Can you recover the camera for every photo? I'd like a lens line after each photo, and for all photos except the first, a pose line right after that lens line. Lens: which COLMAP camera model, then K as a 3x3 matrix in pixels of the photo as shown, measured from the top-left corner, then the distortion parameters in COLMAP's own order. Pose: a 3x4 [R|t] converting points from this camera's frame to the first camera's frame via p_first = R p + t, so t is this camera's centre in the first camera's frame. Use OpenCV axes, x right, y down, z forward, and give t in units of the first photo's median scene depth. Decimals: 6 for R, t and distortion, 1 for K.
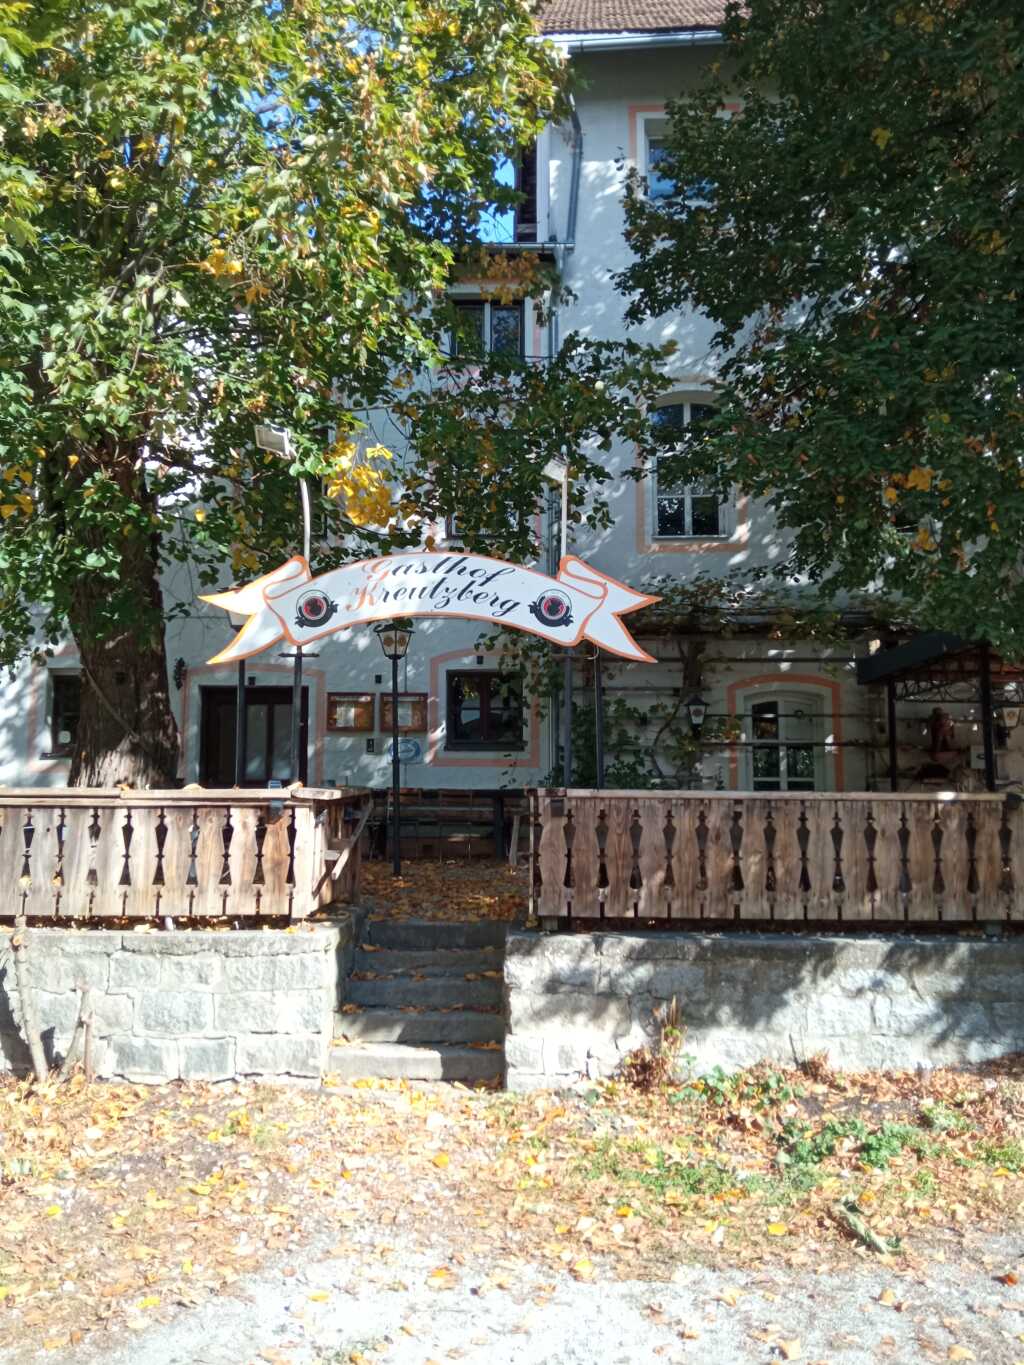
lens RADIAL K [[1103.3, 0, 458.4], [0, 1103.3, 662.4], [0, 0, 1]] dist [0.072446, -0.137459]
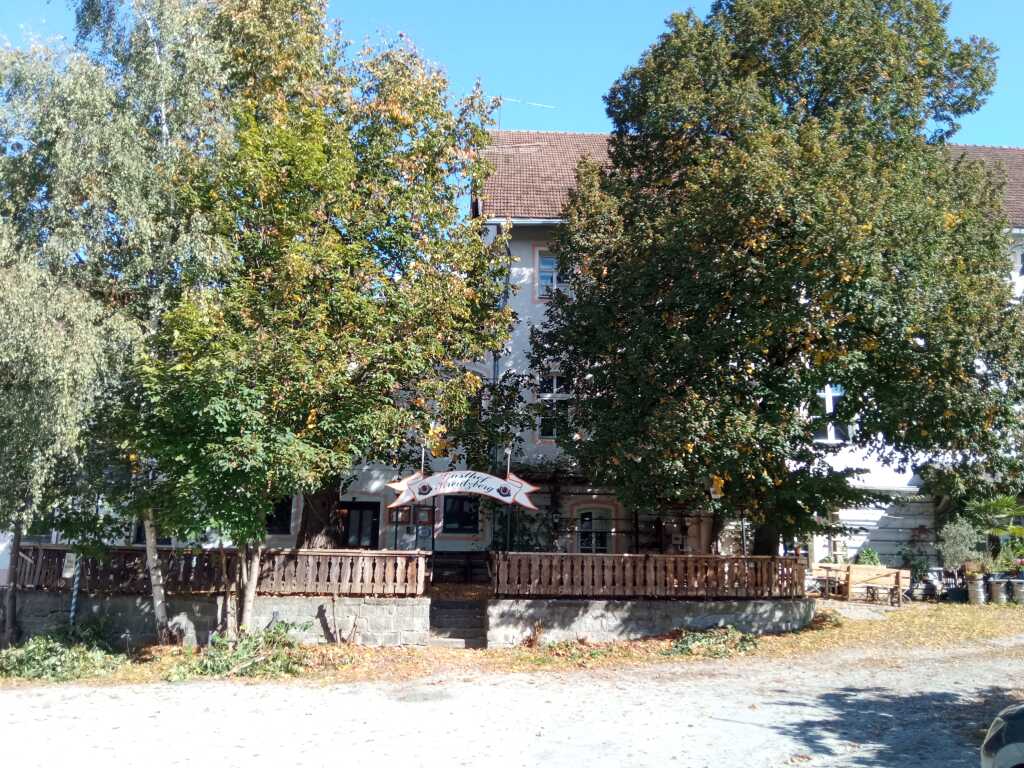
lens RADIAL K [[827.6, 0, 512.0], [0, 827.6, 384.0], [0, 0, 1]] dist [0.072446, -0.137459]
pose [[0.989425, 0.039151, 0.139659, -0.231327], [-0.027375, 0.995982, -0.085266, -0.153374], [-0.142436, 0.080542, 0.986522, -1.313676]]
